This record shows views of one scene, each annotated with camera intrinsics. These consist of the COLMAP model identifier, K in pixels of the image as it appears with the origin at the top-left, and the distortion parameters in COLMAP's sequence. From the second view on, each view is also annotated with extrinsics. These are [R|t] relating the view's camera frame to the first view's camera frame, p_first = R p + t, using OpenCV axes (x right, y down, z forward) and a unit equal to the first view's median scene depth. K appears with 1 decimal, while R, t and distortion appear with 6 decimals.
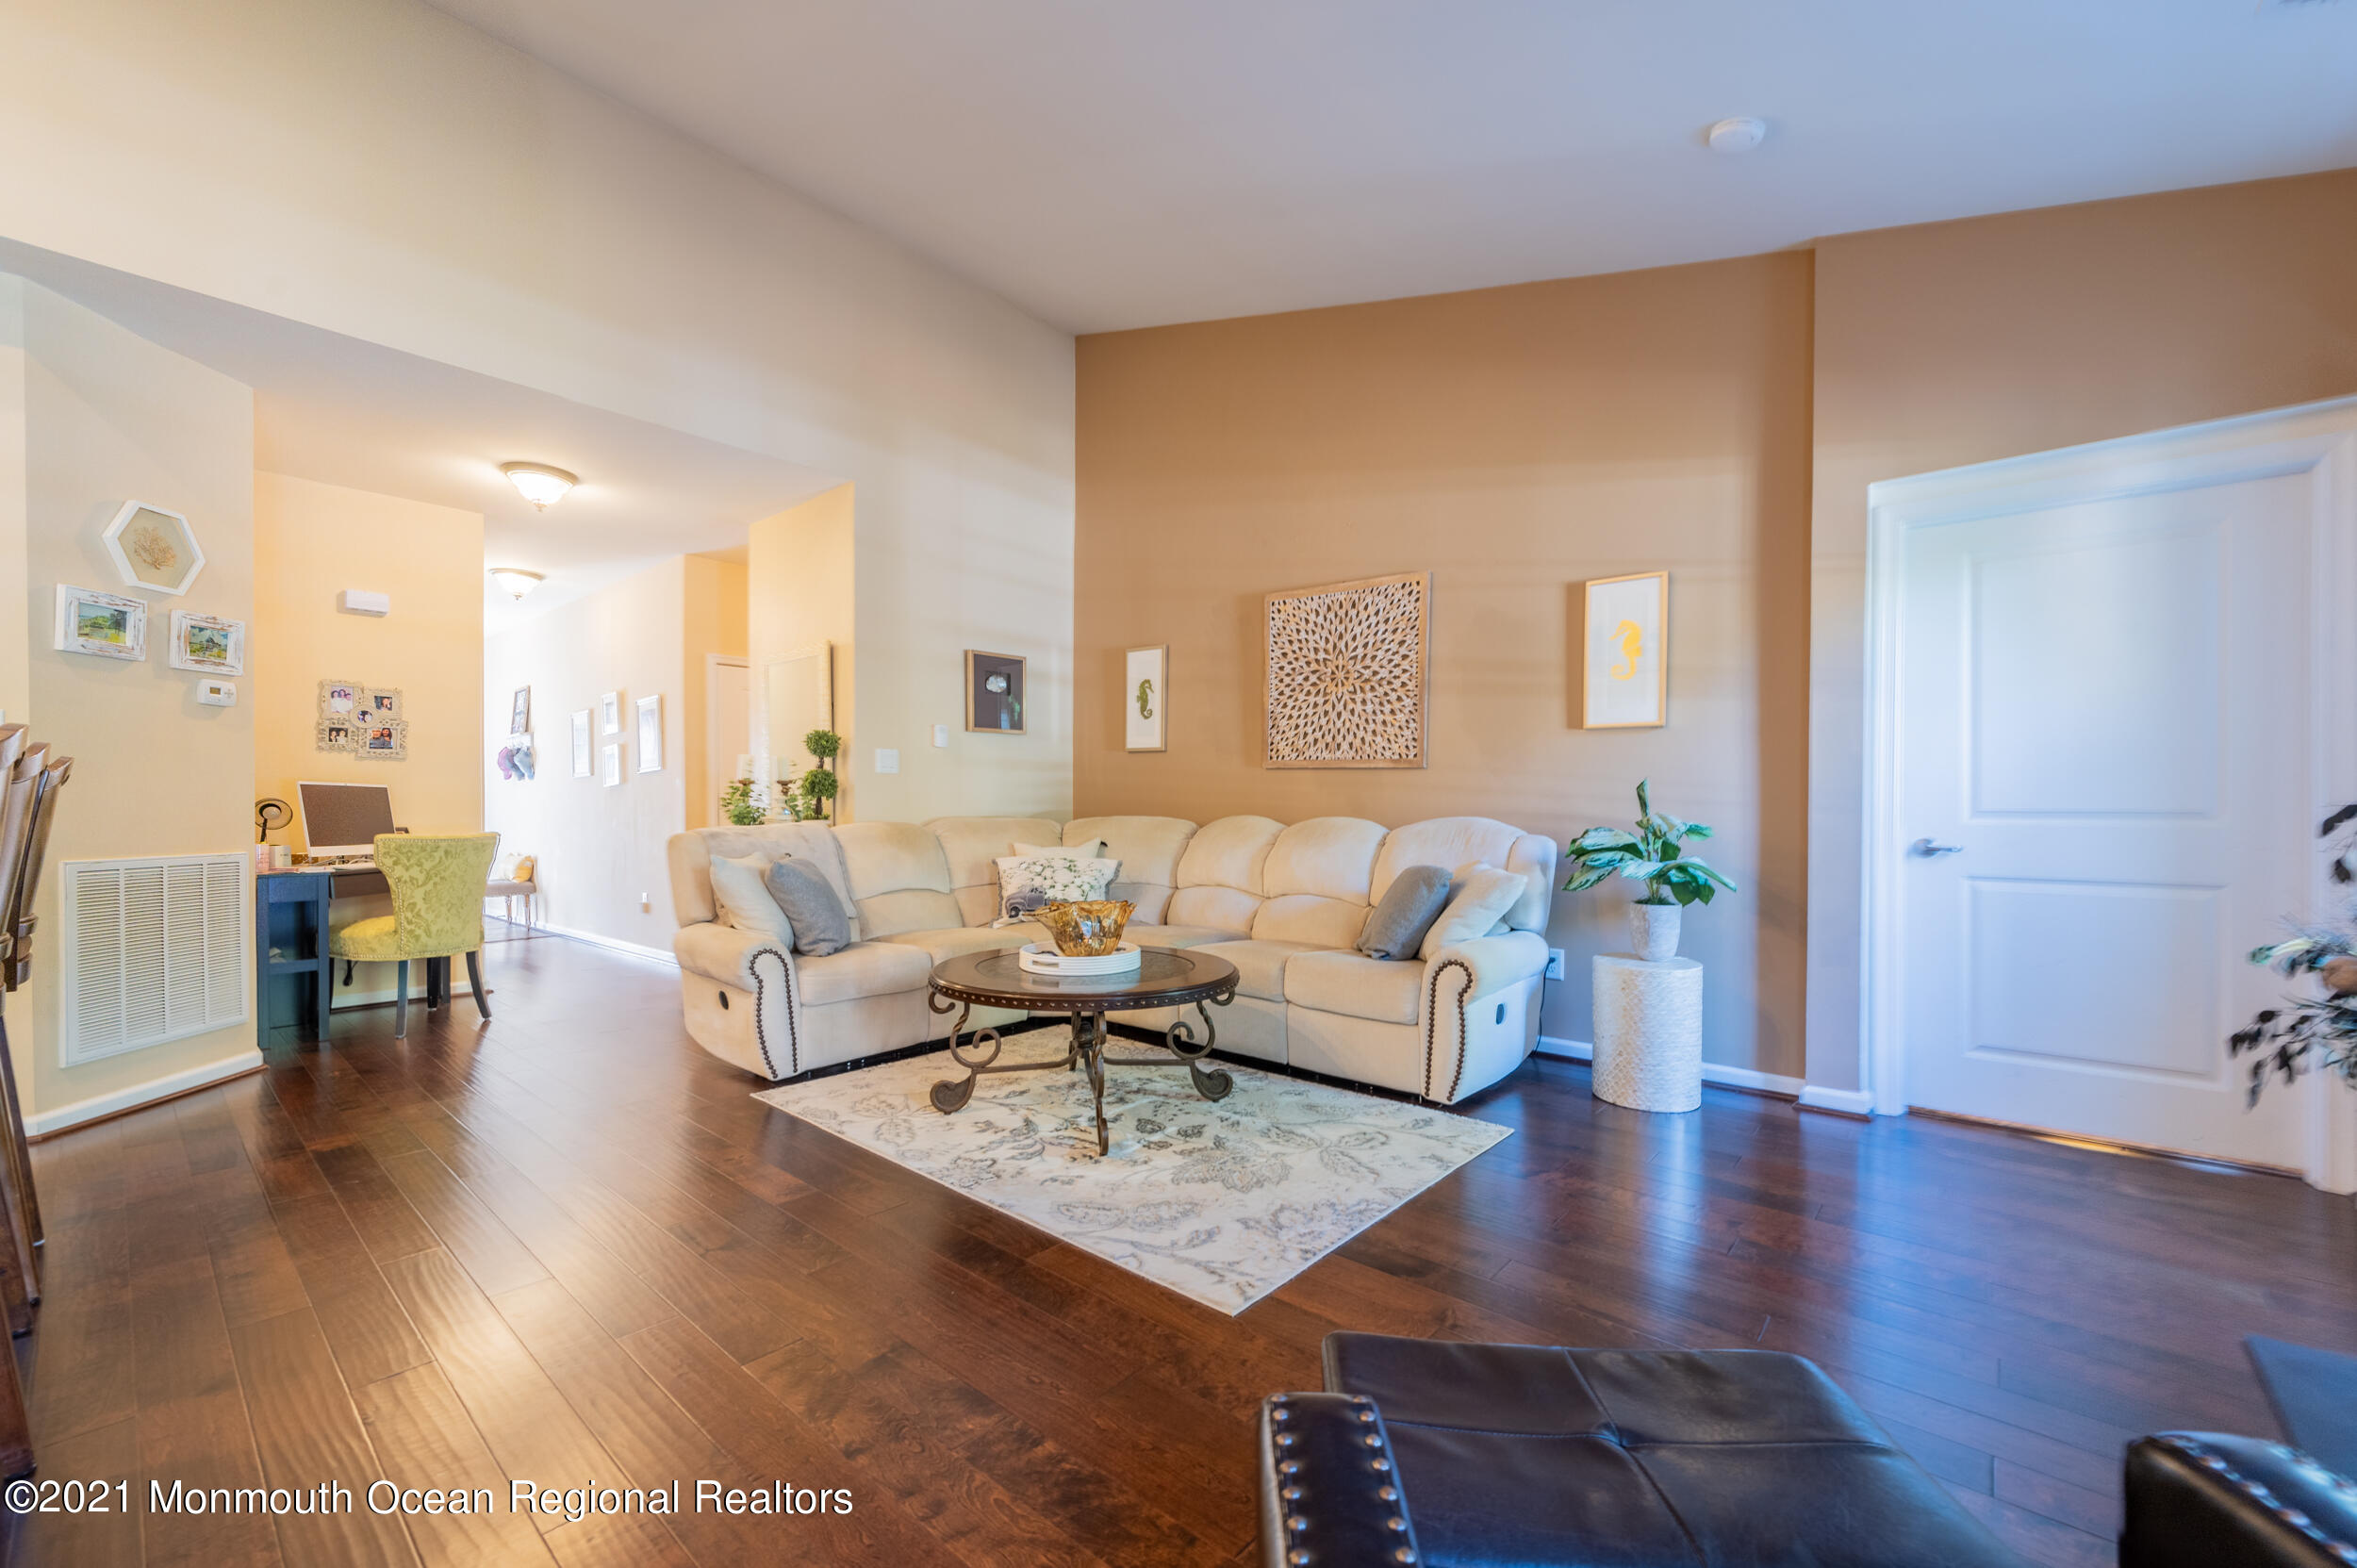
lens RADIAL K [[945.6, 0, 1166.9], [0, 945.6, 815.4], [0, 0, 1]] dist [0.005099, -0.000779]
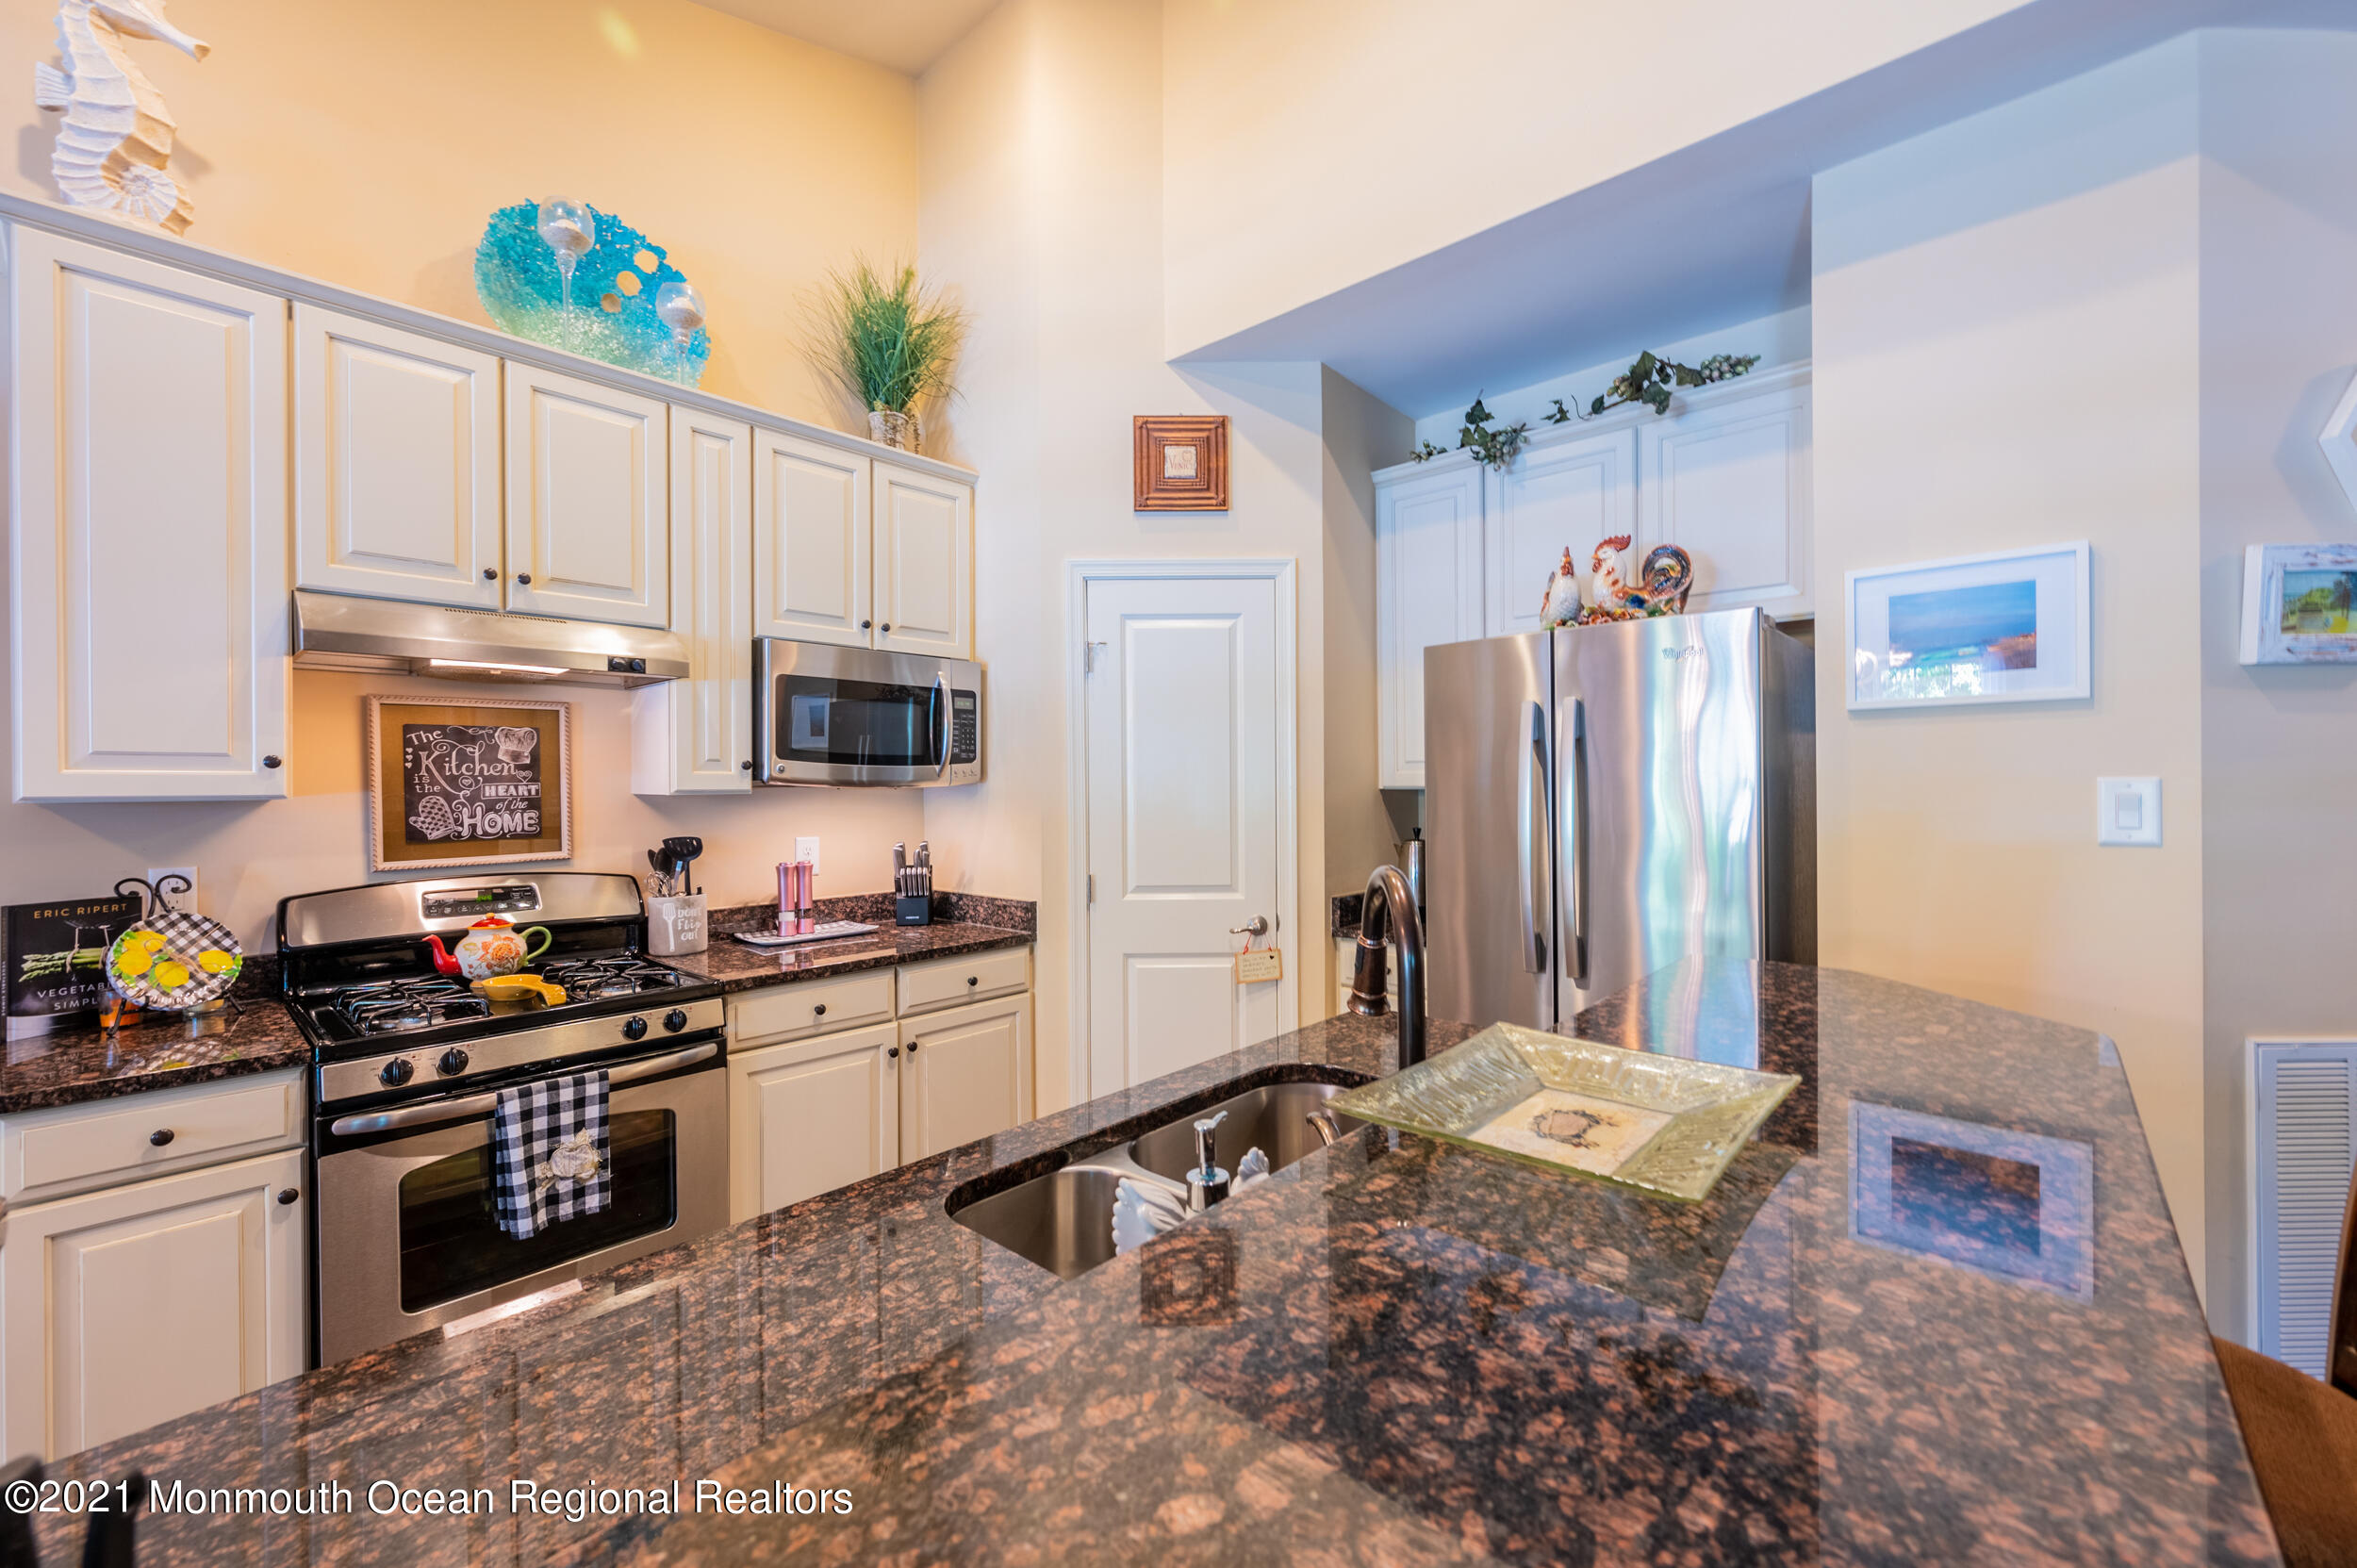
lens RADIAL K [[945.6, 0, 1139.5], [0, 945.6, 792.7], [0, 0, 1]] dist [0.005099, -0.000779]
pose [[-0.035327, 0.009536, -0.999330, -0.396762], [-0.000606, 0.999954, 0.009564, -0.070222], [0.999376, 0.000944, -0.035320, 0.249795]]
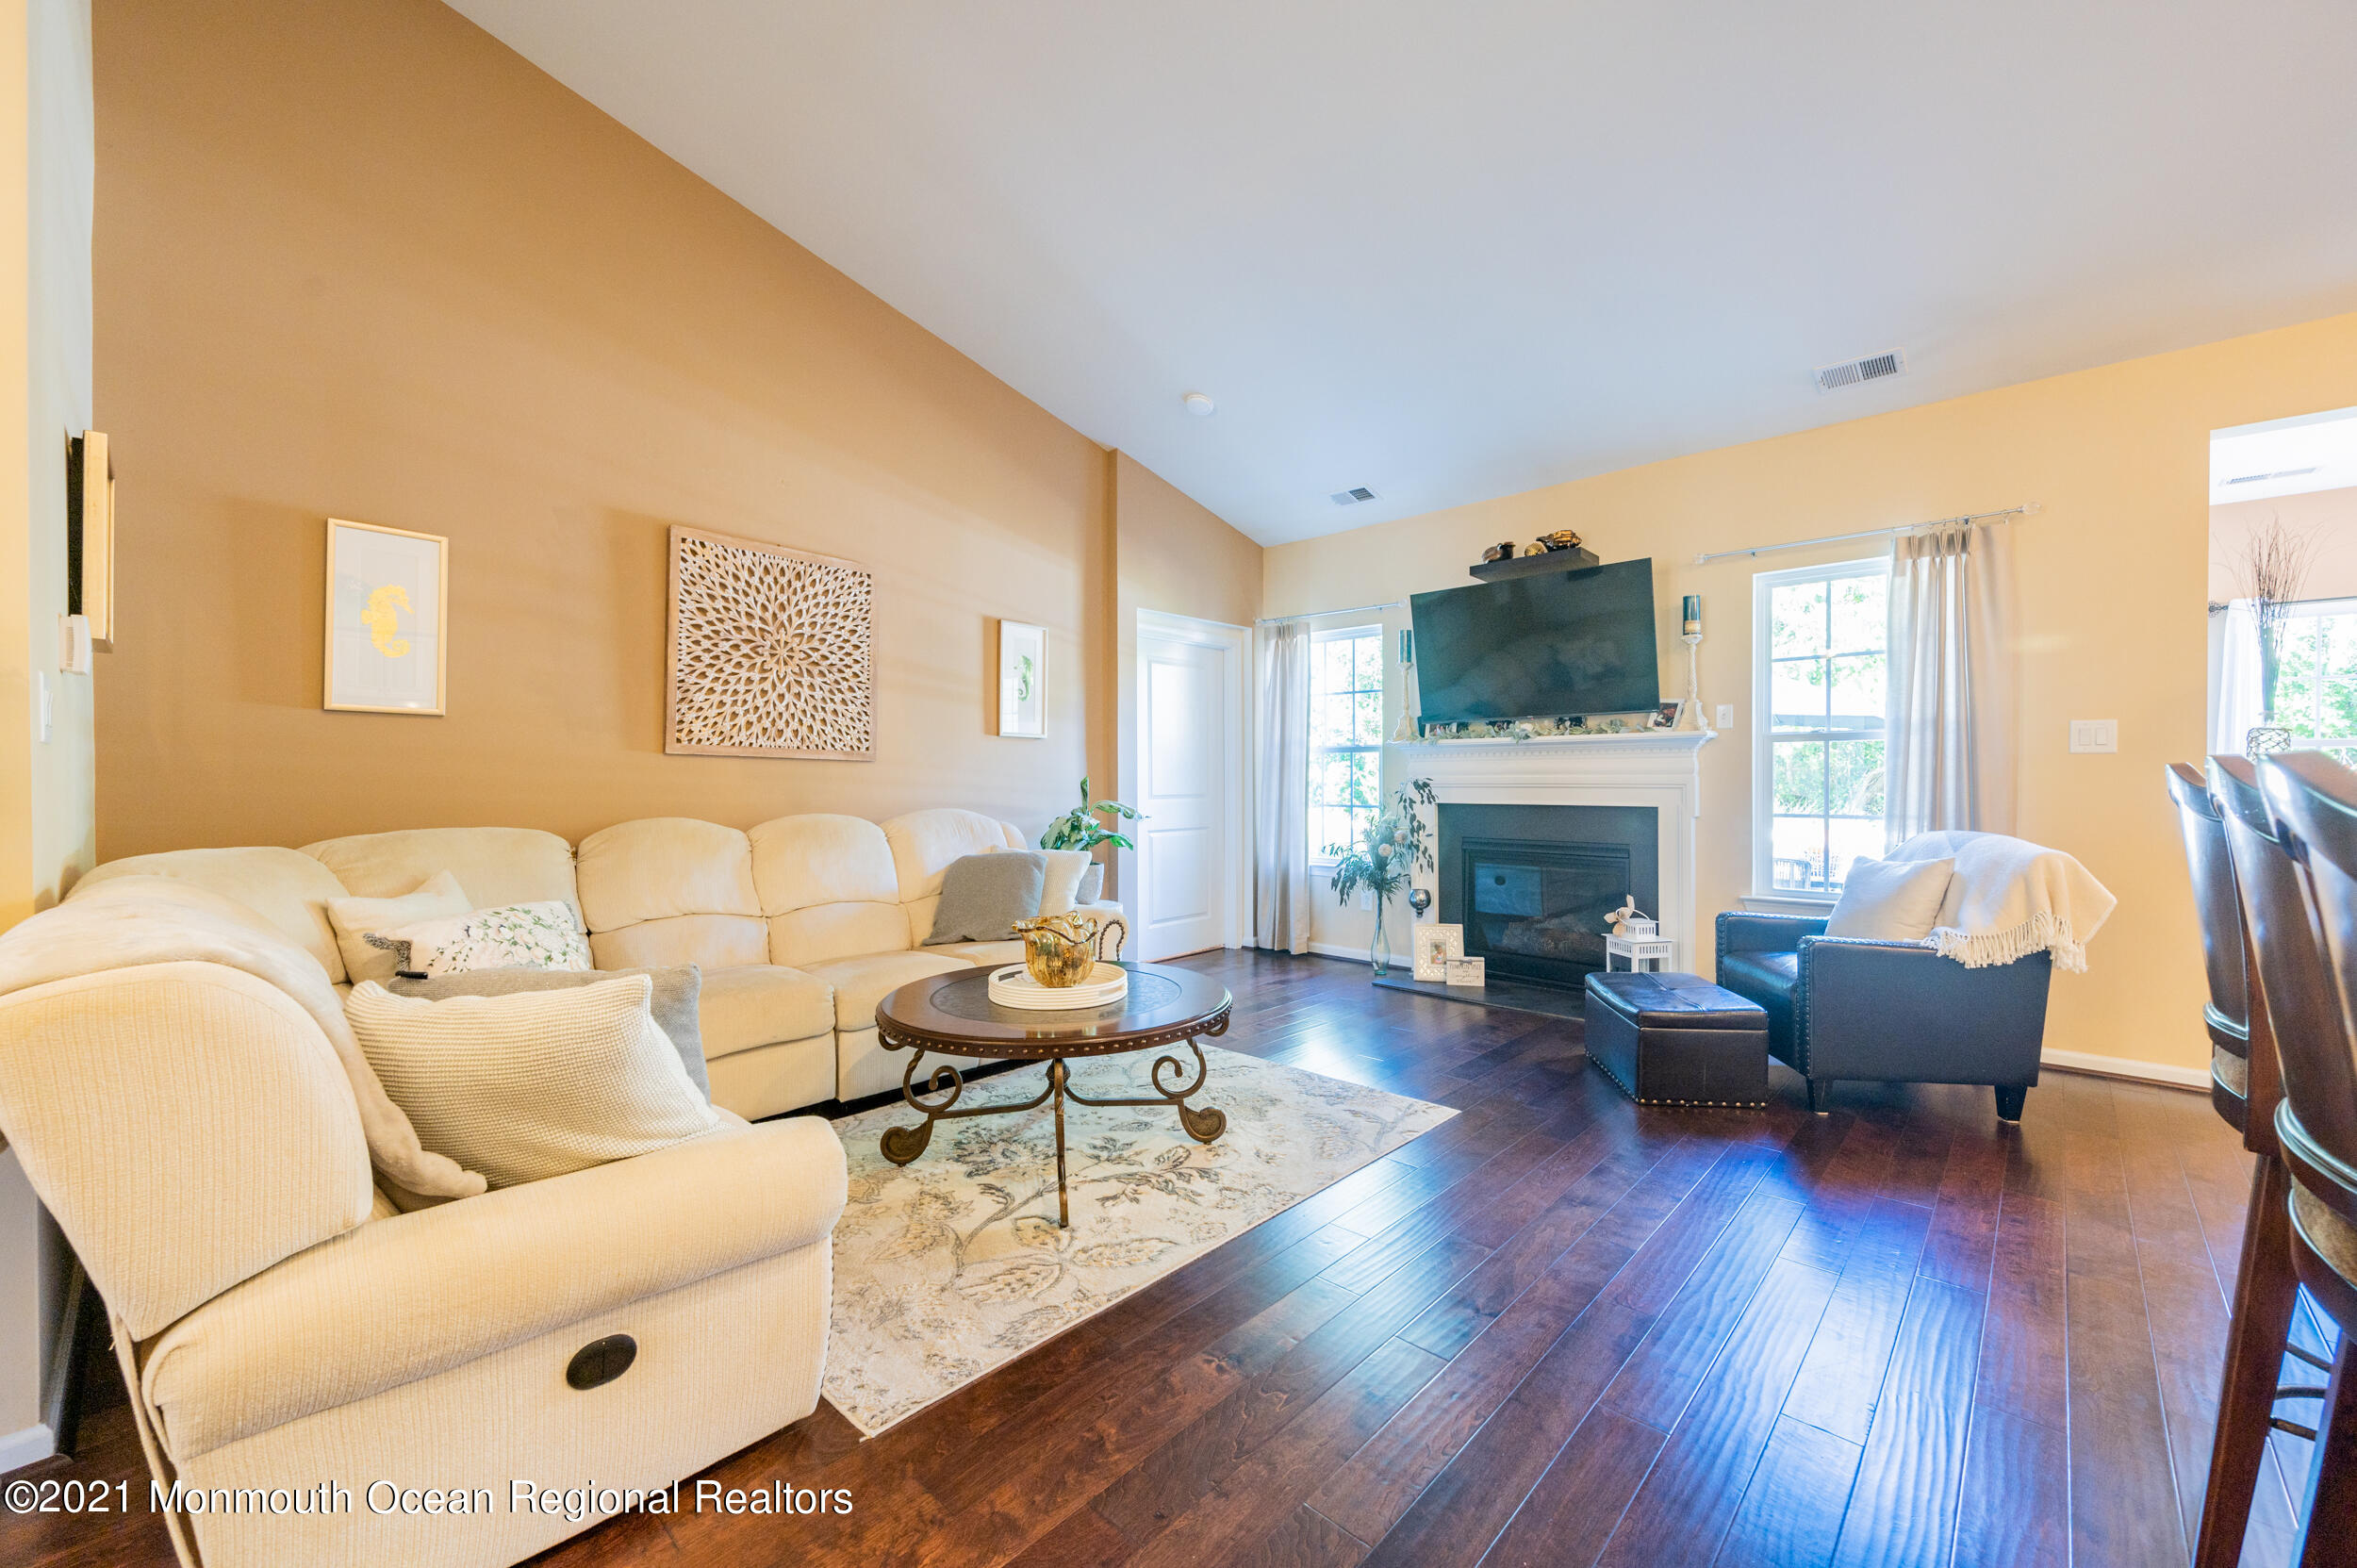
lens RADIAL K [[945.6, 0, 1192.2], [0, 945.6, 775.2], [0, 0, 1]] dist [0.005099, -0.000779]
pose [[0.031083, 0.001504, 0.999516, -0.694078], [0.013281, 0.999910, -0.001917, -0.028549], [-0.999429, 0.013334, 0.031060, 0.612614]]
